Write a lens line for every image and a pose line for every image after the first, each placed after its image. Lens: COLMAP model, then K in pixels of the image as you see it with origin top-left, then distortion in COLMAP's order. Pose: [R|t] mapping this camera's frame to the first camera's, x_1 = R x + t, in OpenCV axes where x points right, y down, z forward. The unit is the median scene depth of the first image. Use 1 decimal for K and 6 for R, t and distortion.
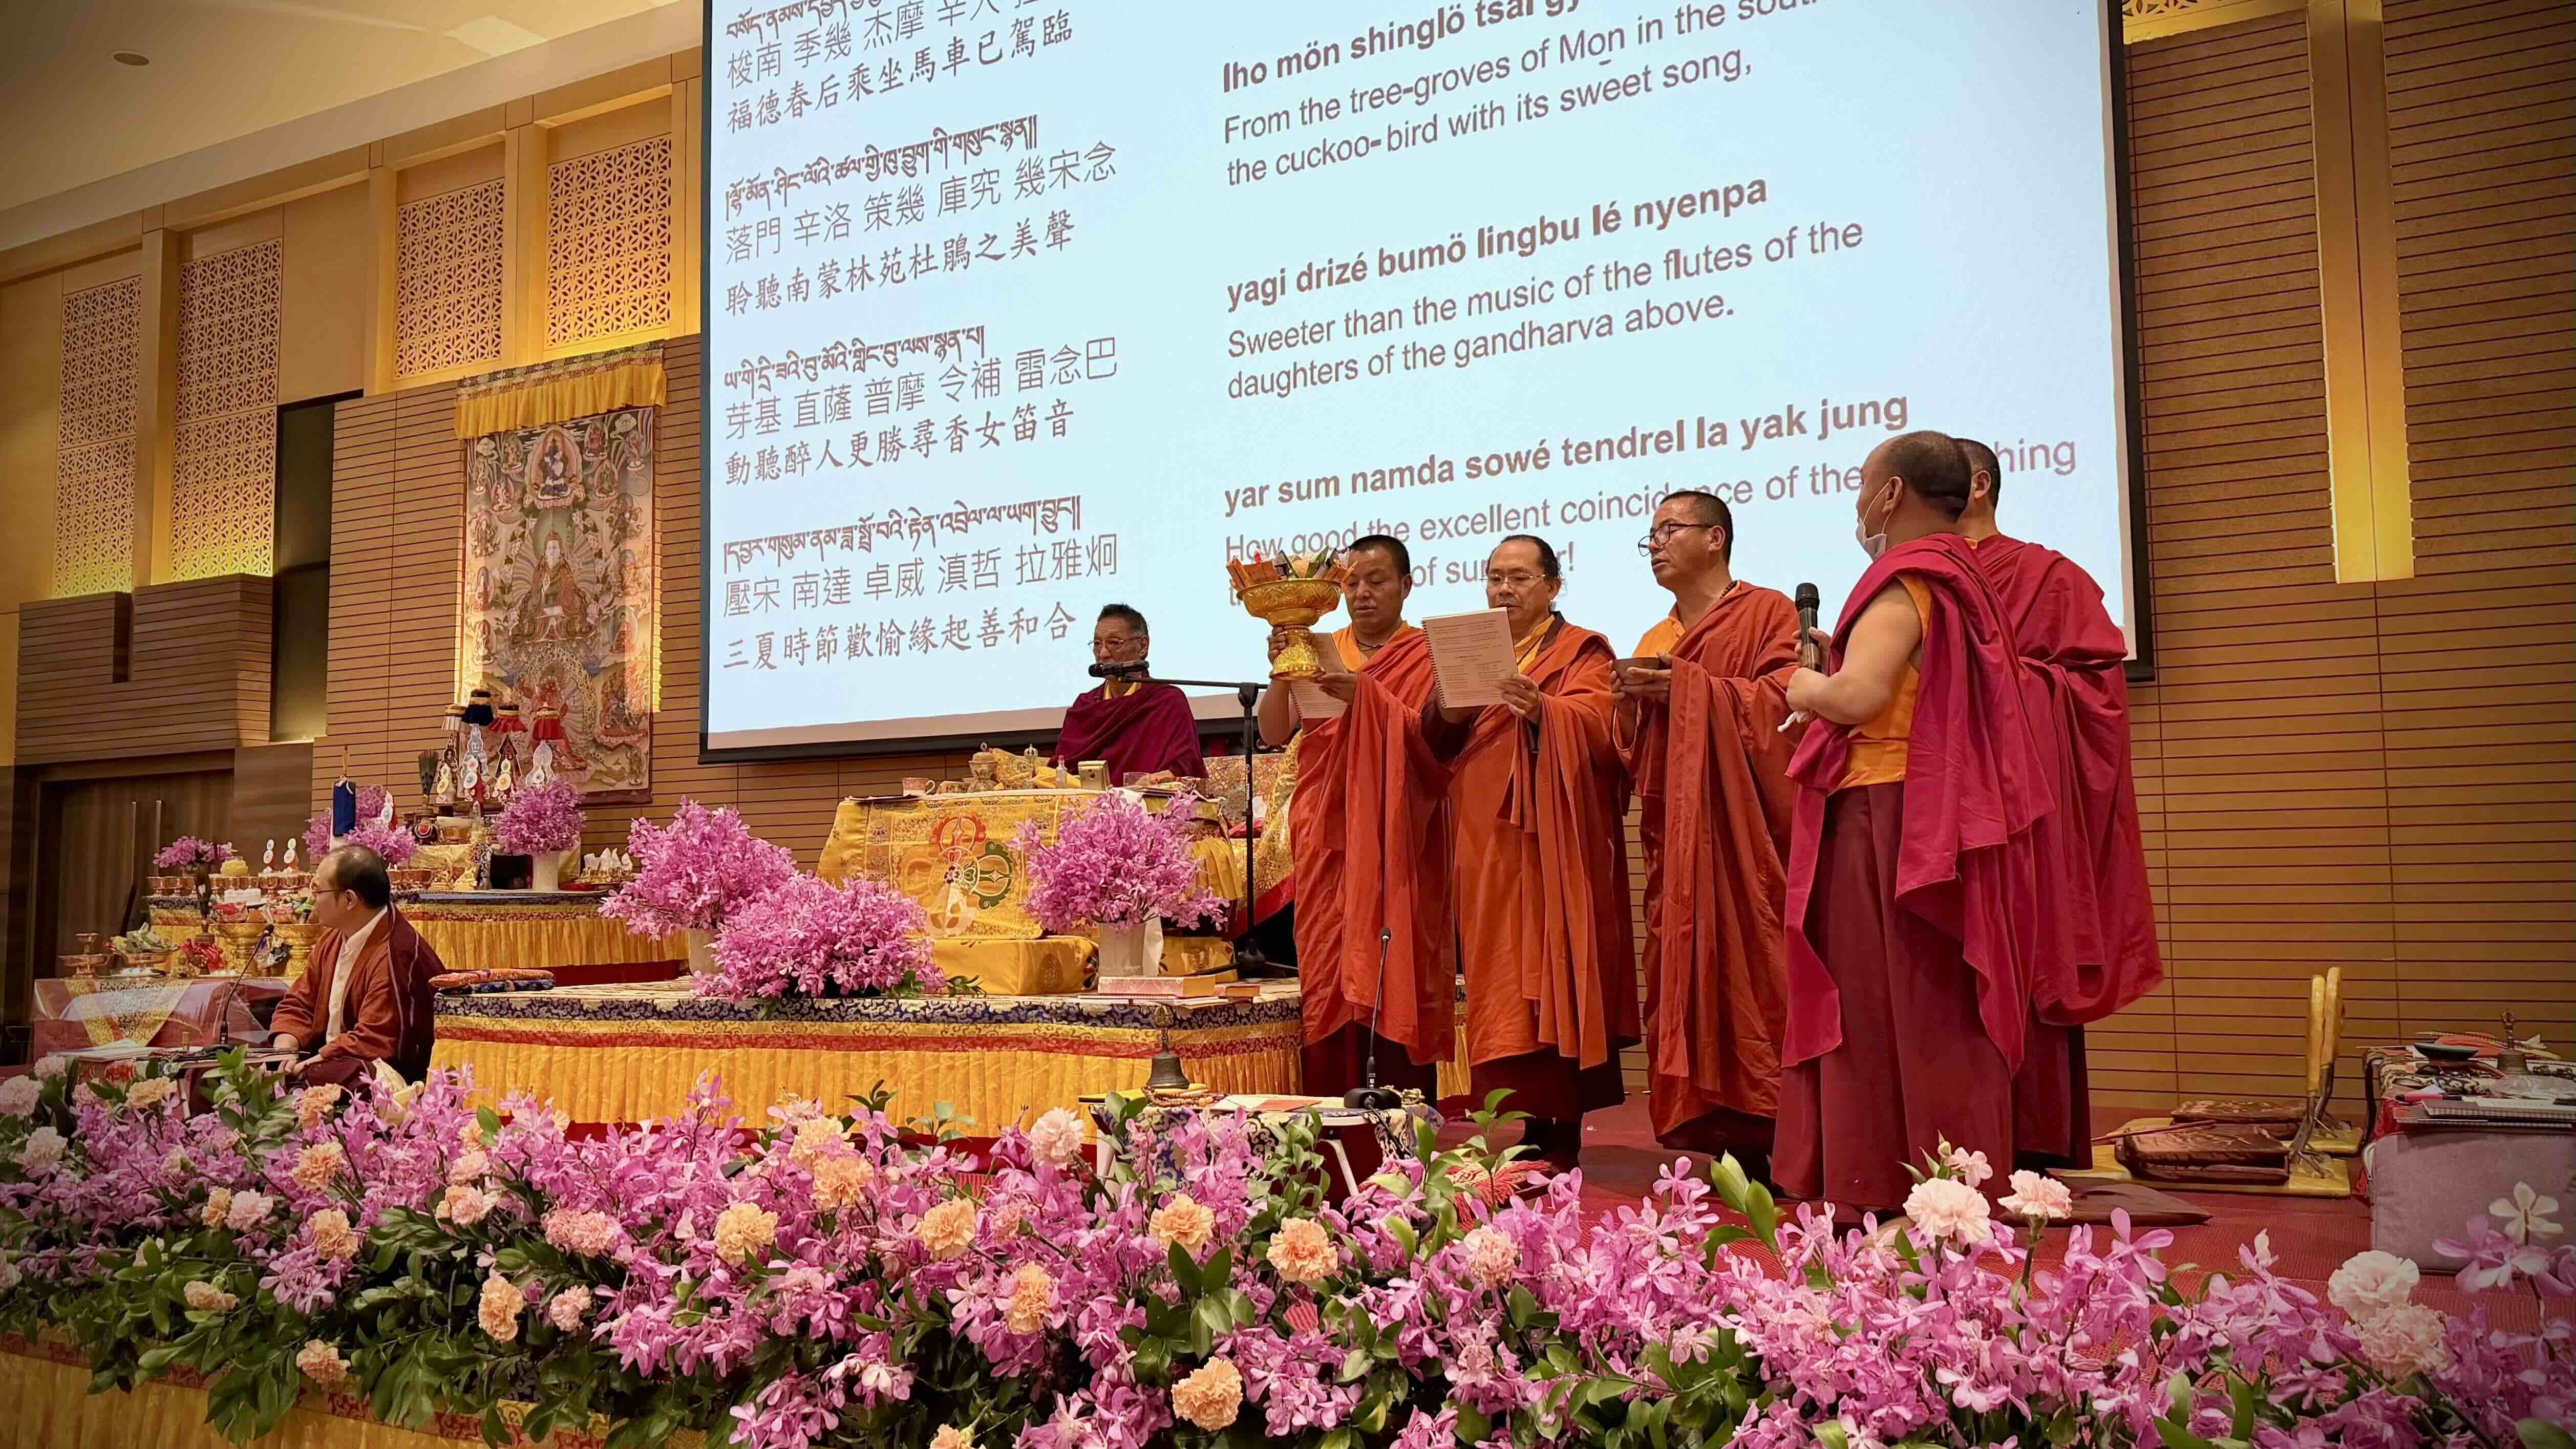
lens RADIAL K [[2017.8, 0, 1213.3], [0, 2017.8, 762.6], [0, 0, 1]] dist [0.055761, -0.027597]
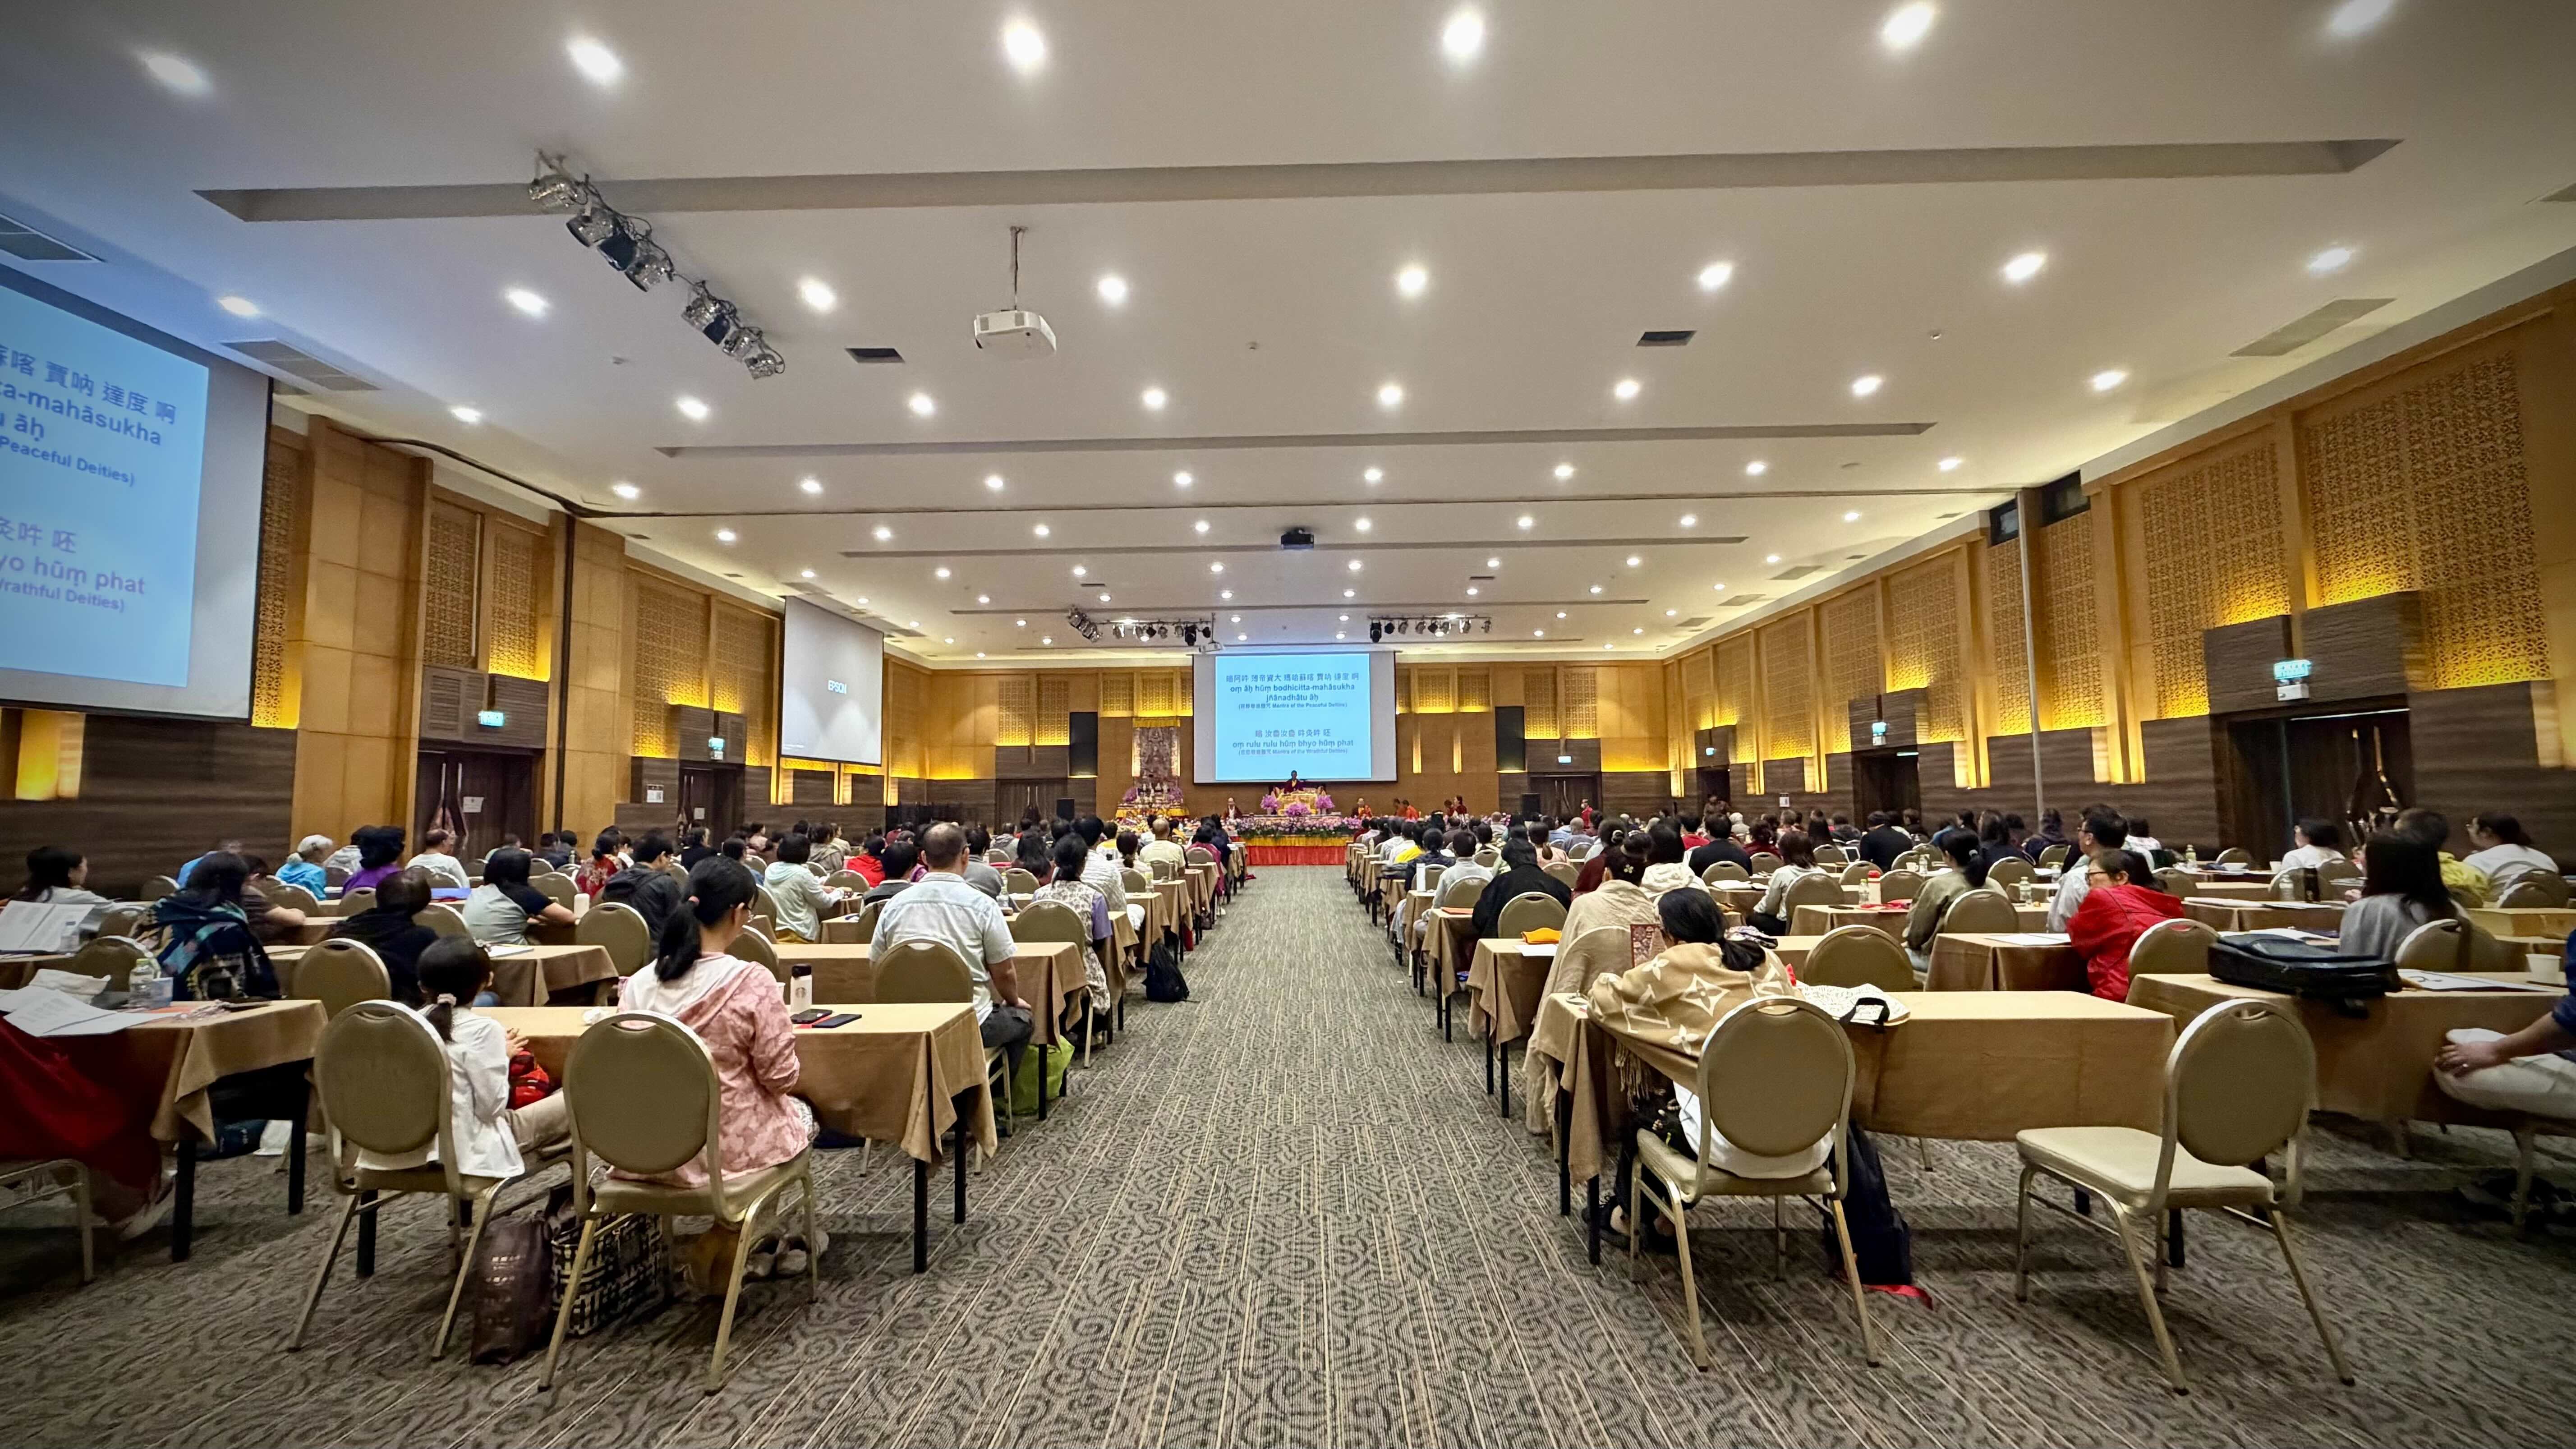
lens RADIAL K [[1074.2, 0, 1290.6], [0, 1074.2, 709.0], [0, 0, 1]] dist [0.000508, 0.000153]
pose [[0.883478, 0.042731, 0.466520, -1.475183], [-0.029968, 0.998947, -0.034746, -0.122939], [-0.467514, 0.016716, 0.883828, -2.025926]]
